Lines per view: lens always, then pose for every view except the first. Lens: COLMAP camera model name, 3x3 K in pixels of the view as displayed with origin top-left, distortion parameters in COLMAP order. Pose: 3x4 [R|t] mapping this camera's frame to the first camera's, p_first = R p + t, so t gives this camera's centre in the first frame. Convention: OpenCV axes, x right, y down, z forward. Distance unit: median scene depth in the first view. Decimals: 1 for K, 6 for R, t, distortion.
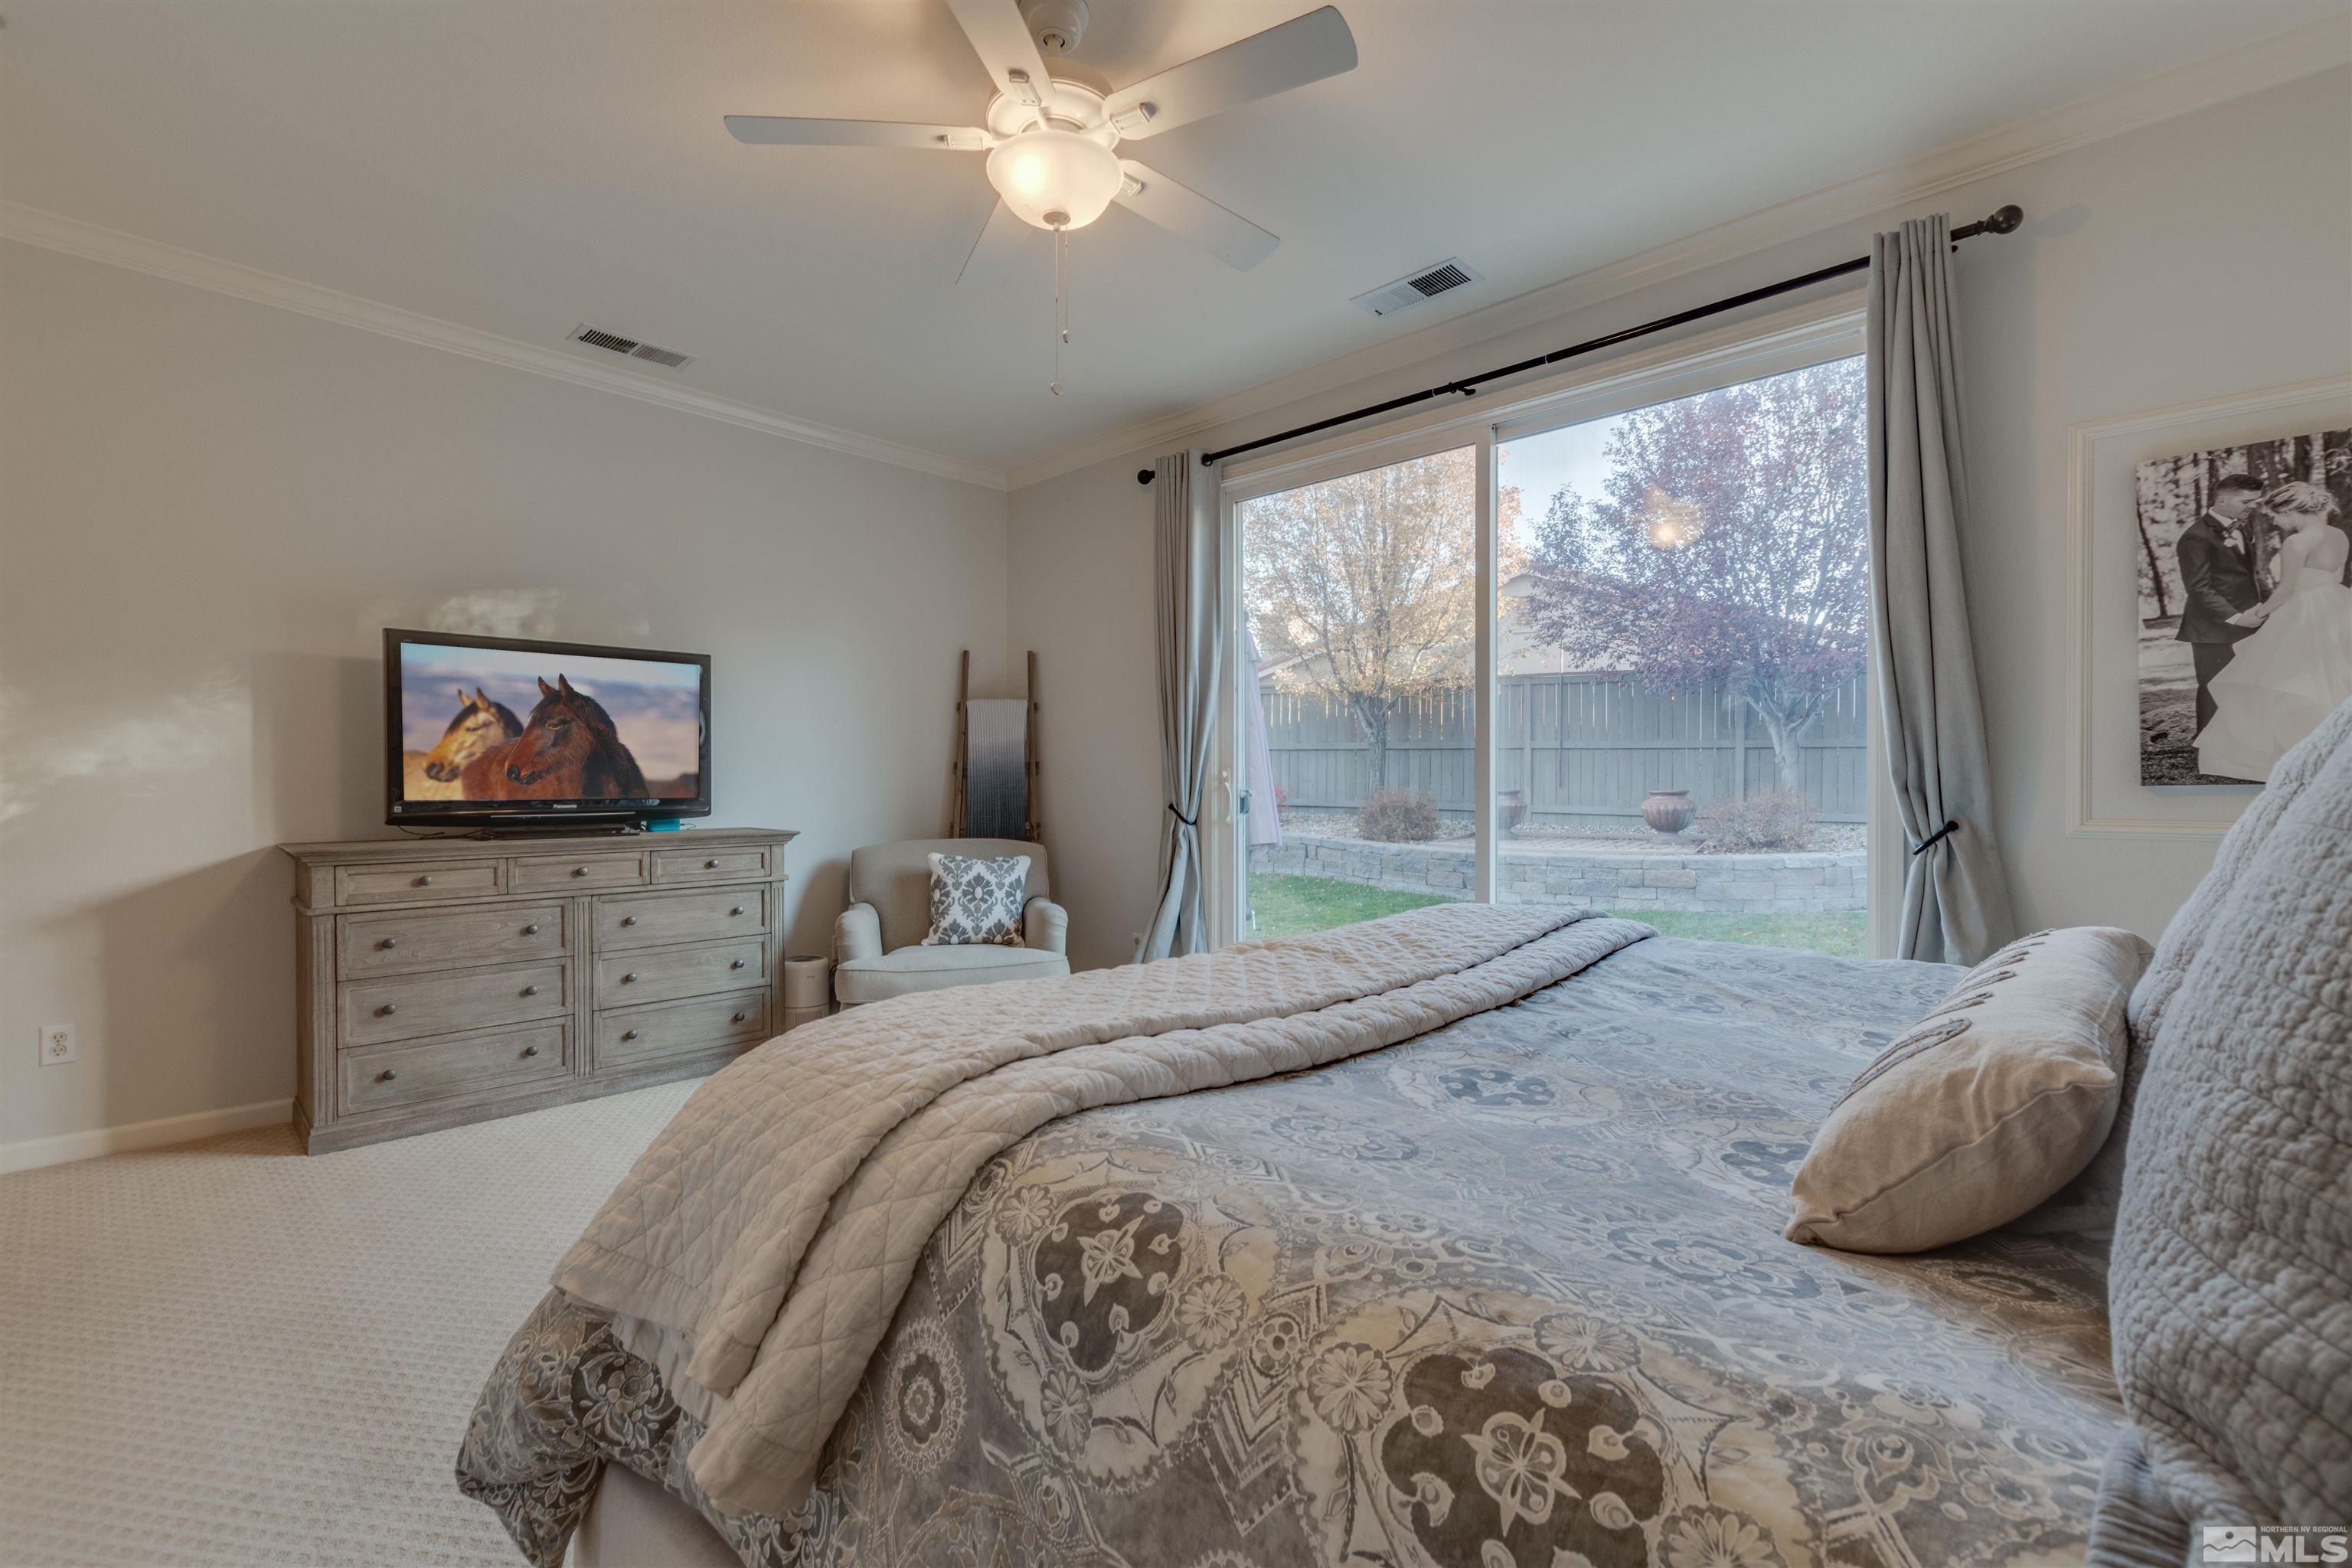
lens RADIAL K [[1040.4, 0, 1187.3], [0, 1040.4, 786.3], [0, 0, 1]] dist [0.003491, 0.000386]
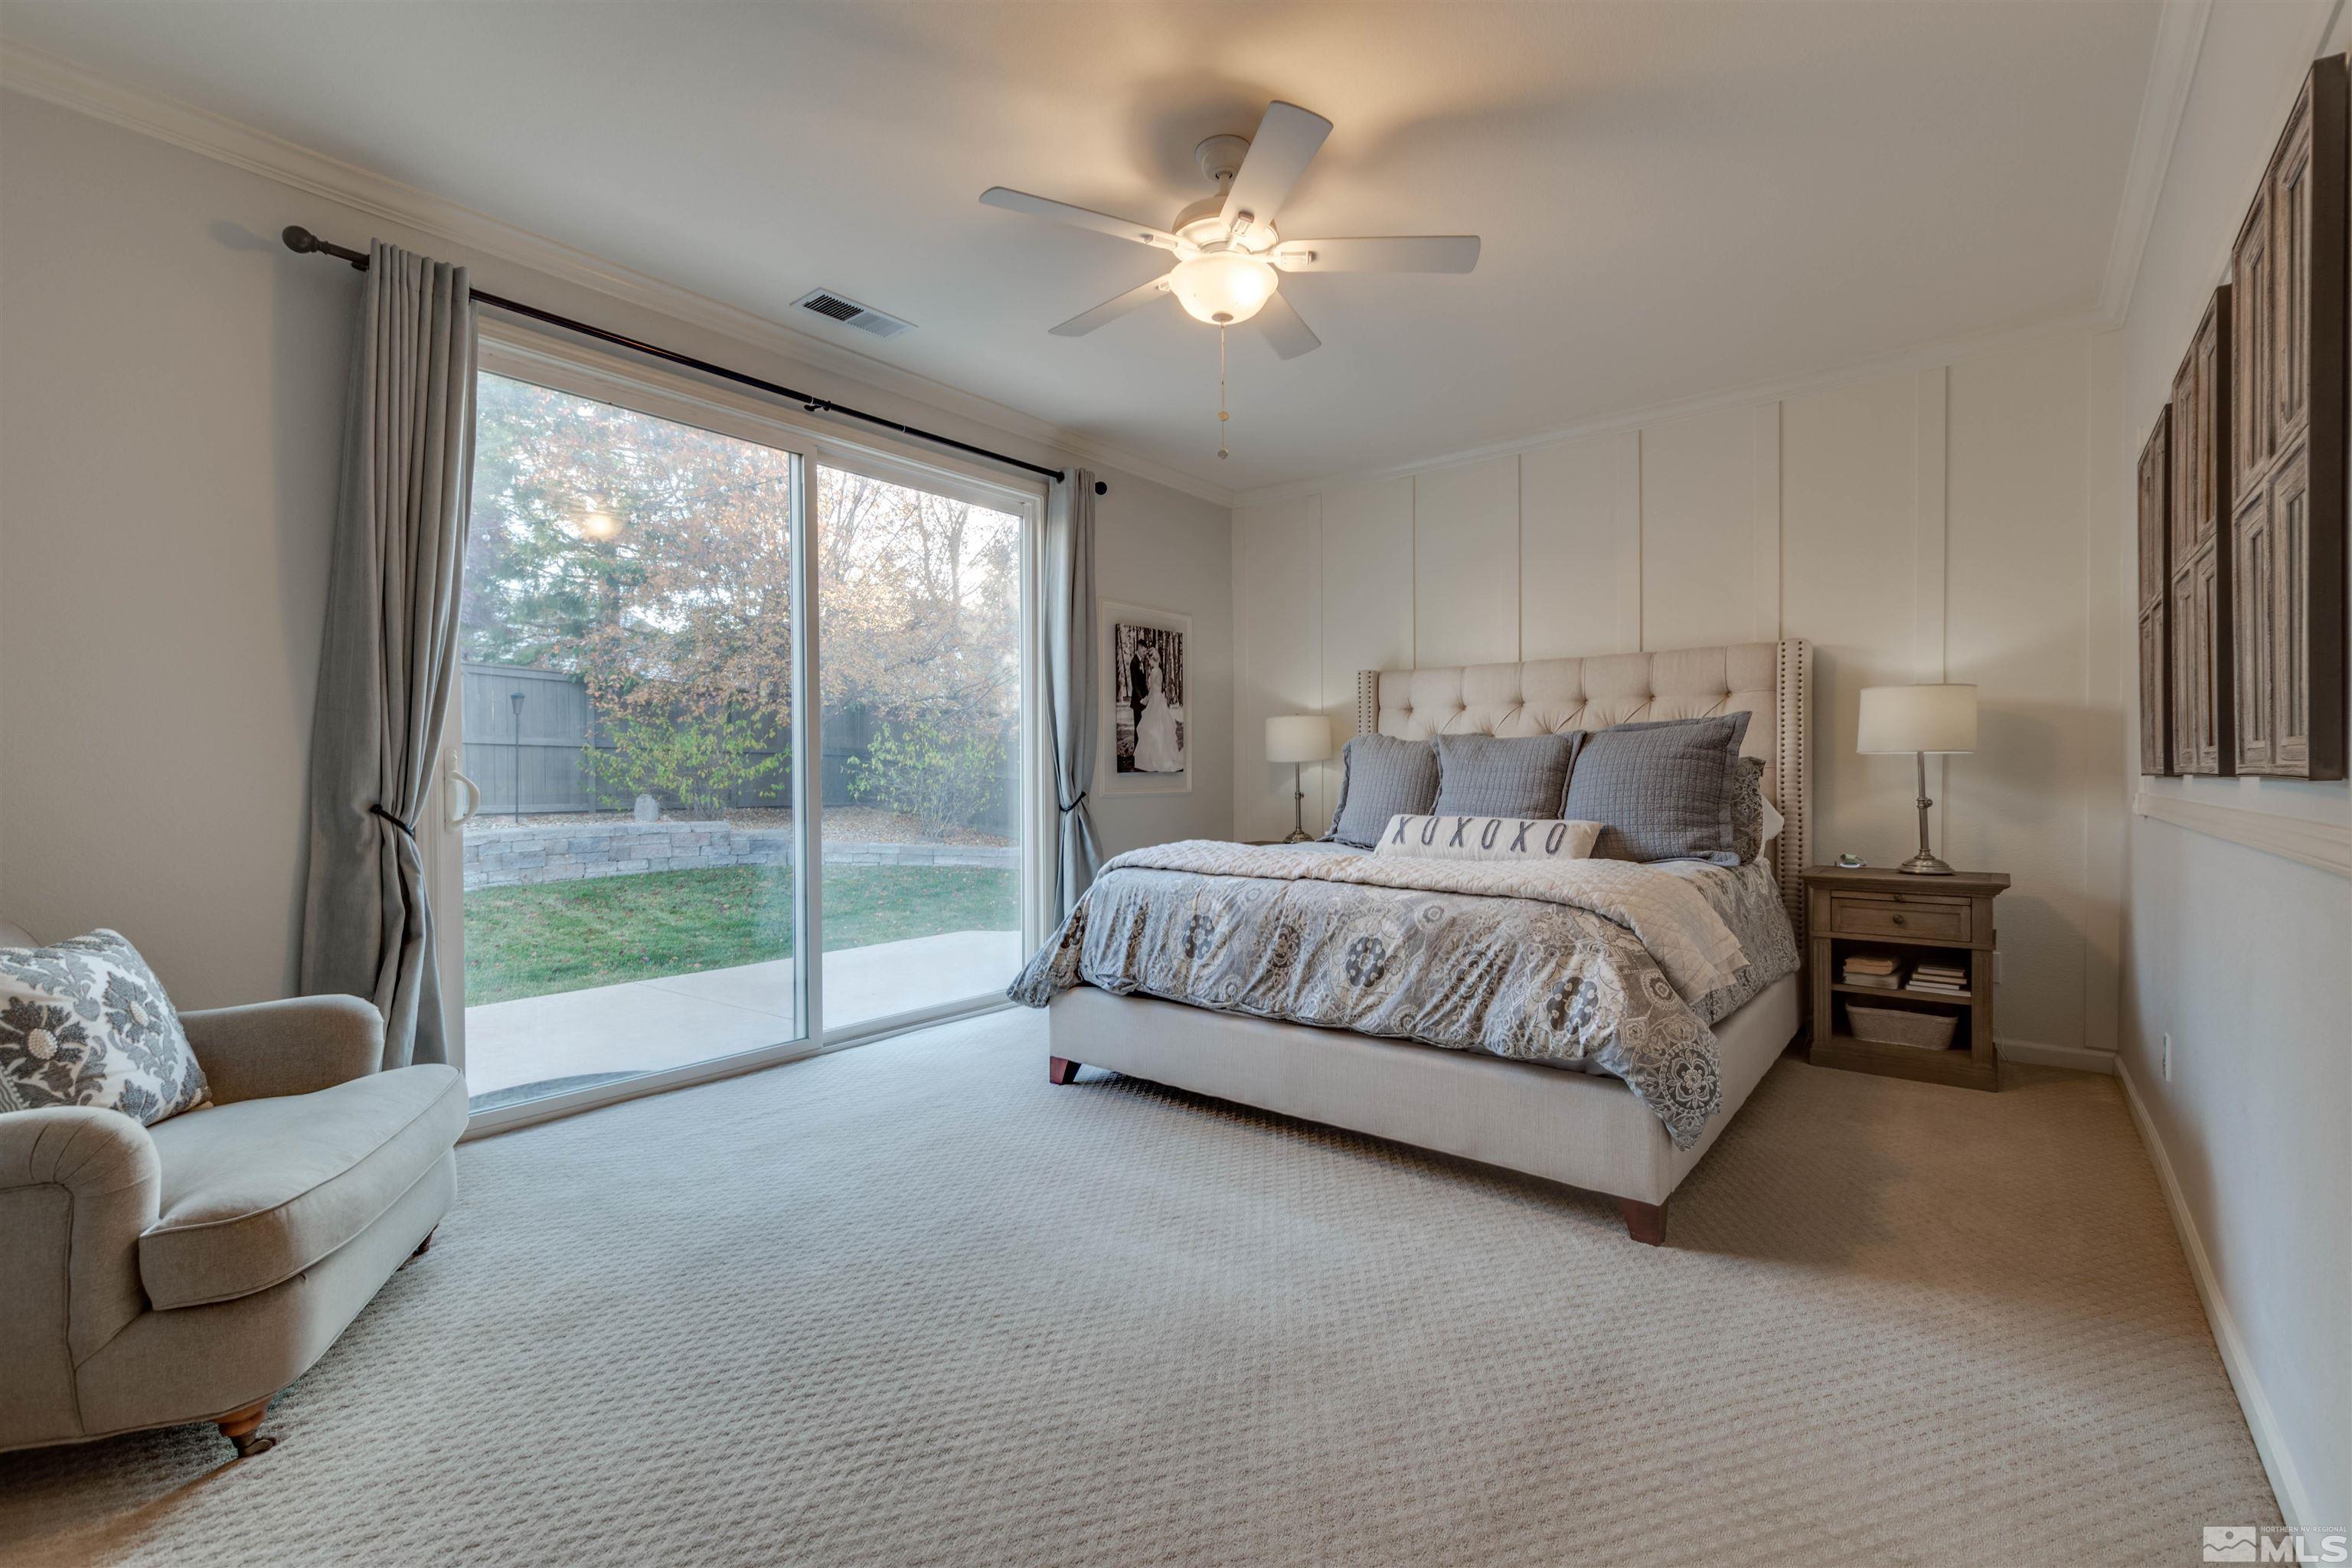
lens RADIAL K [[1040.4, 0, 1182.9], [0, 1040.4, 769.6], [0, 0, 1]] dist [0.003491, 0.000386]
pose [[-0.089623, 0.004160, 0.995967, -1.264897], [0.004886, 0.999981, -0.003737, 0.001237], [-0.995964, 0.004531, -0.089641, 1.079424]]
